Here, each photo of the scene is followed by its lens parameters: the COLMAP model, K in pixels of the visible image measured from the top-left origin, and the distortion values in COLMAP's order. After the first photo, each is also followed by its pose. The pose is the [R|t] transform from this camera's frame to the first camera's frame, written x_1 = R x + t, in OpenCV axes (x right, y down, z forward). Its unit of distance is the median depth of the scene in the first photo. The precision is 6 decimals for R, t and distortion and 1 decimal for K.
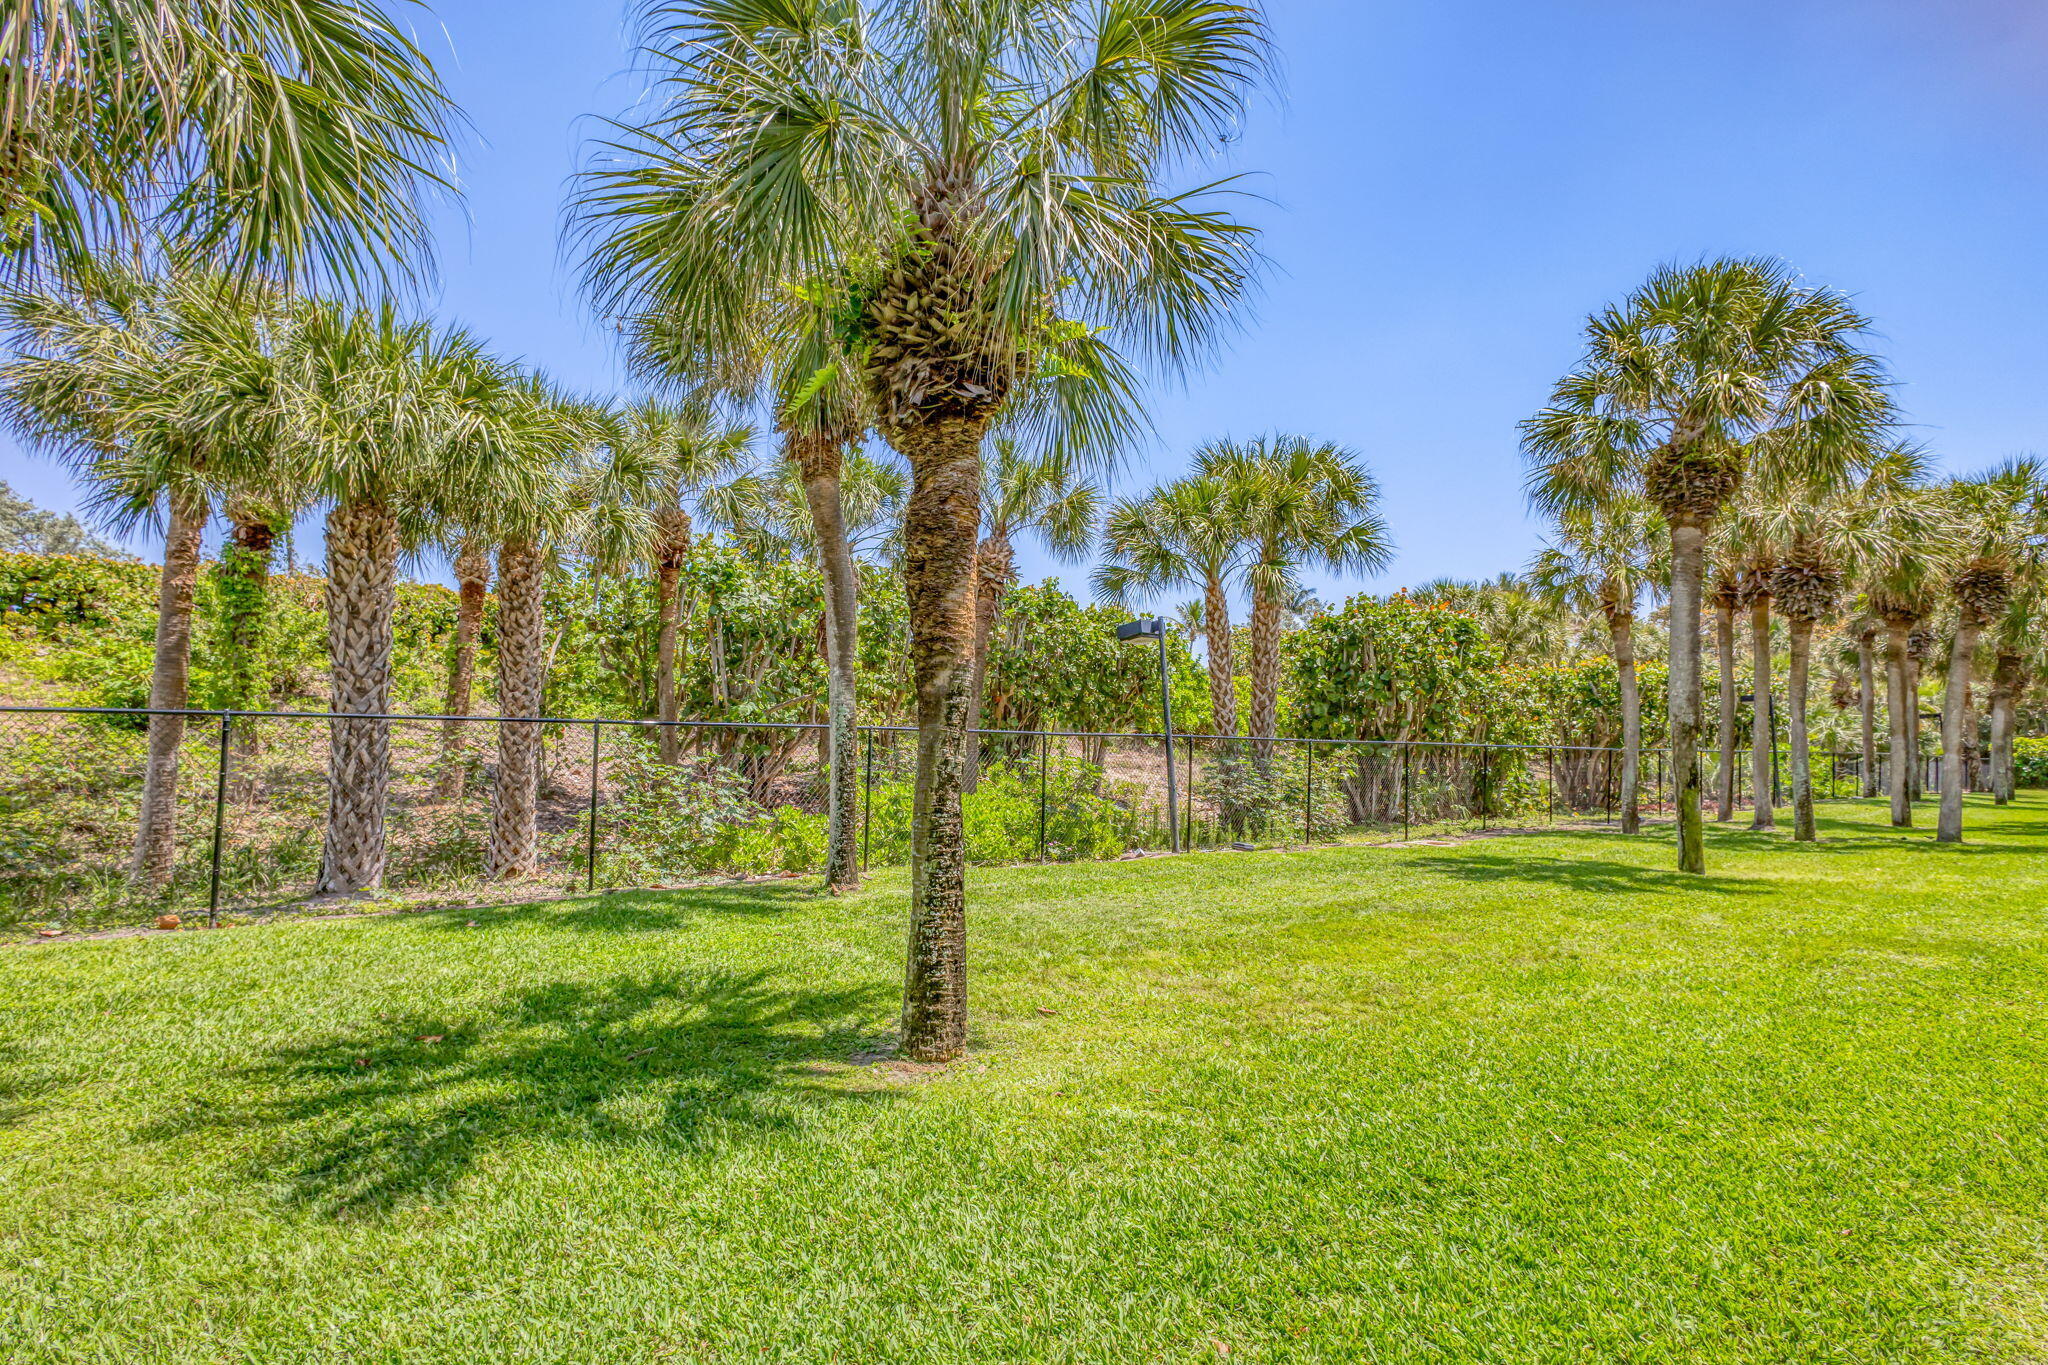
lens RADIAL K [[957.4, 0, 1012.8], [0, 957.4, 685.3], [0, 0, 1]] dist [0.016172, -0.004590]
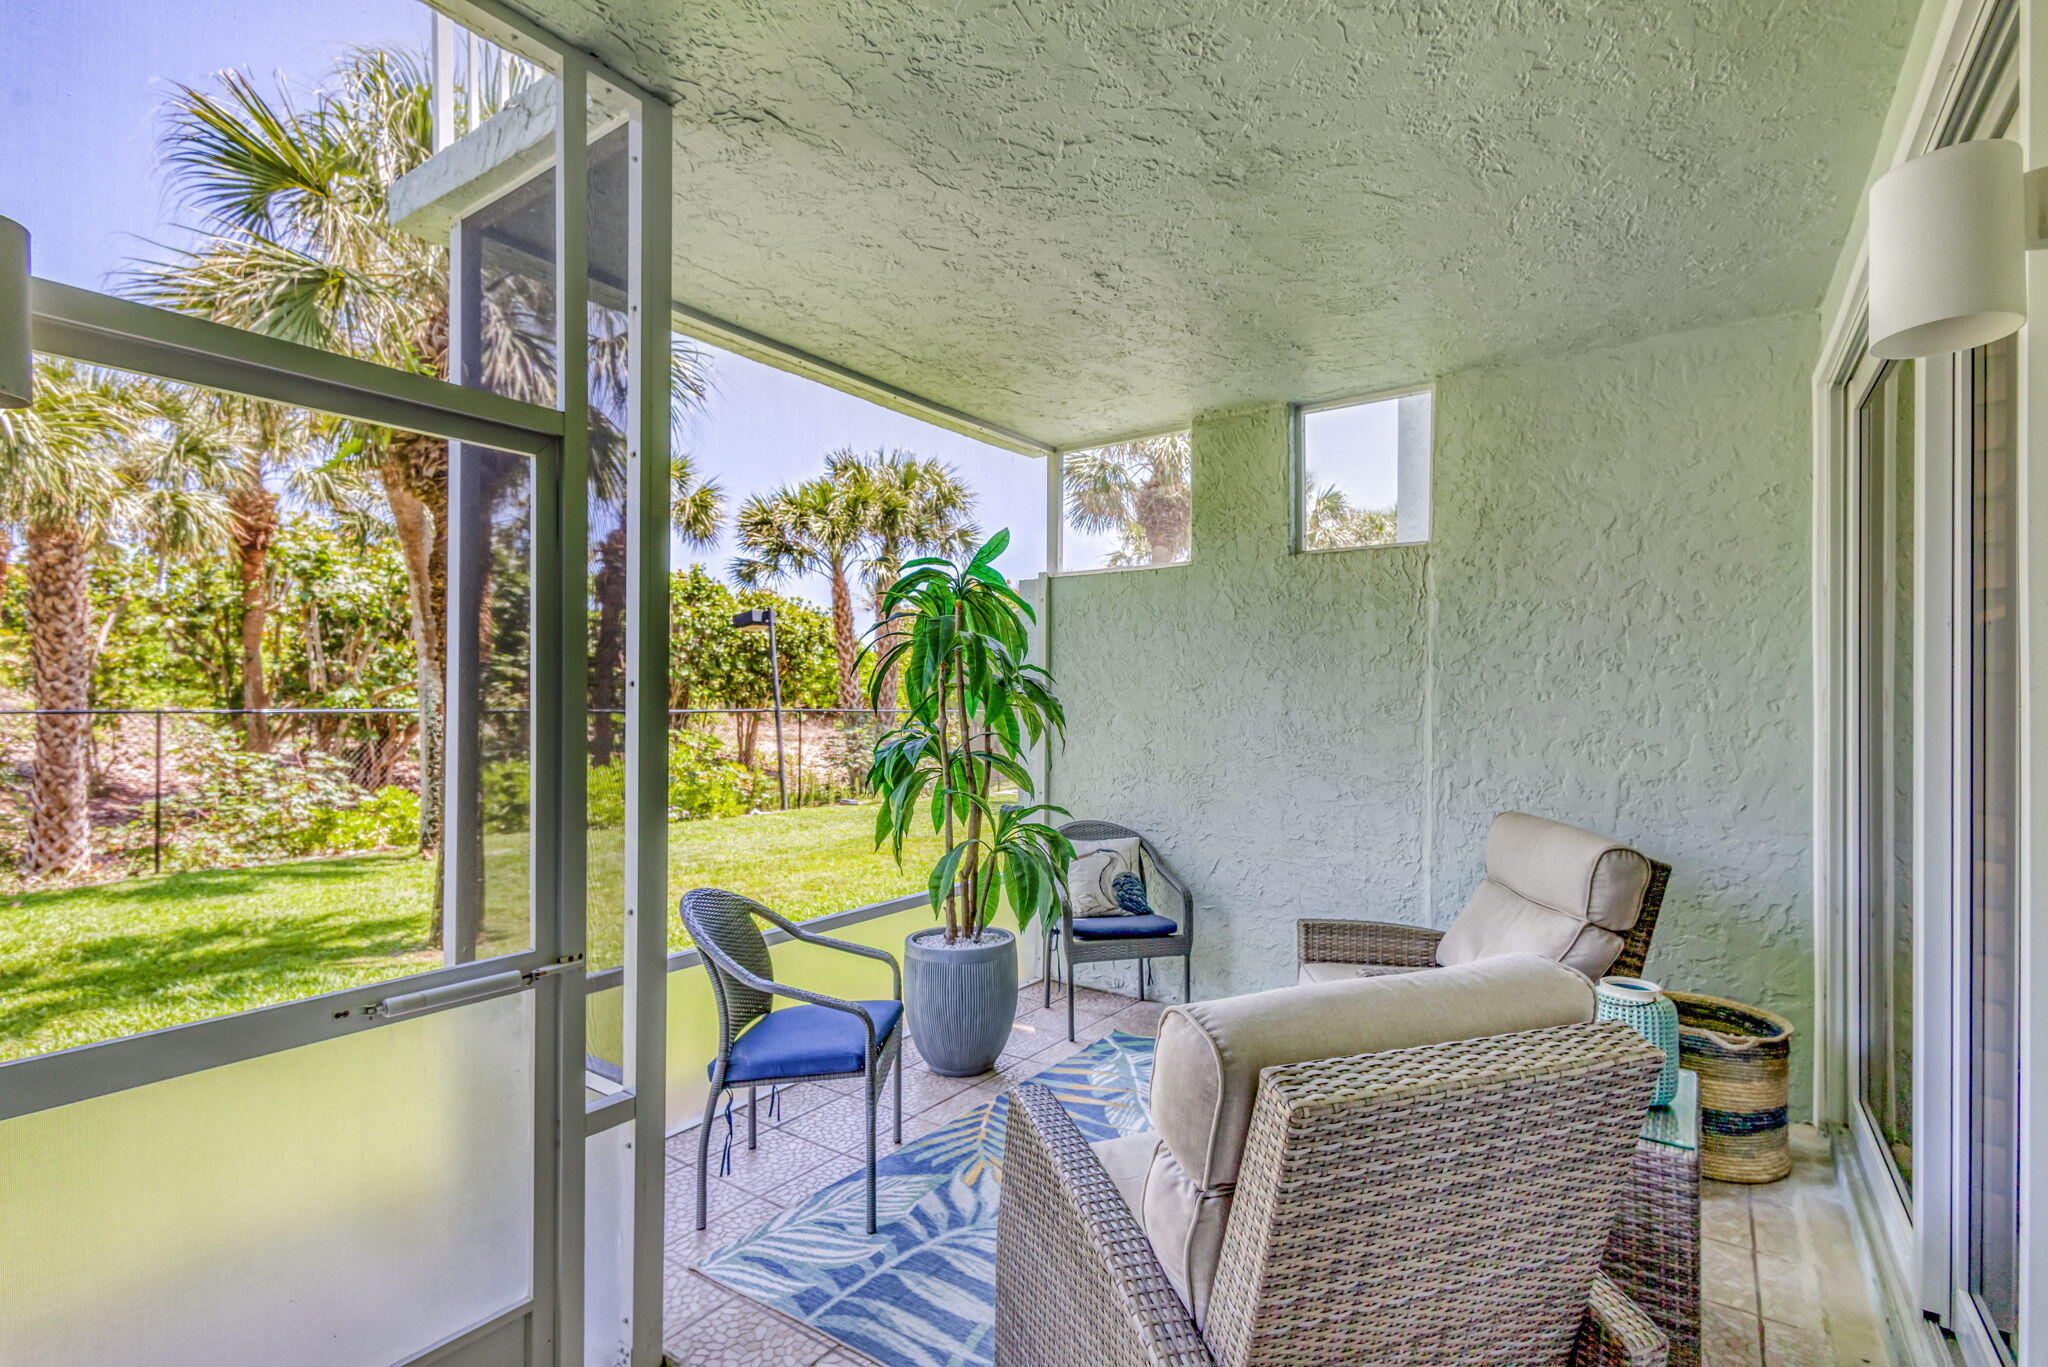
lens RADIAL K [[957.4, 0, 1035.9], [0, 957.4, 686.9], [0, 0, 1]] dist [0.016172, -0.004590]
pose [[0.949710, -0.017472, 0.312642, 0.088446], [0.008106, 0.999479, 0.031234, -0.008935], [-0.313025, -0.027129, 0.949357, -0.180917]]
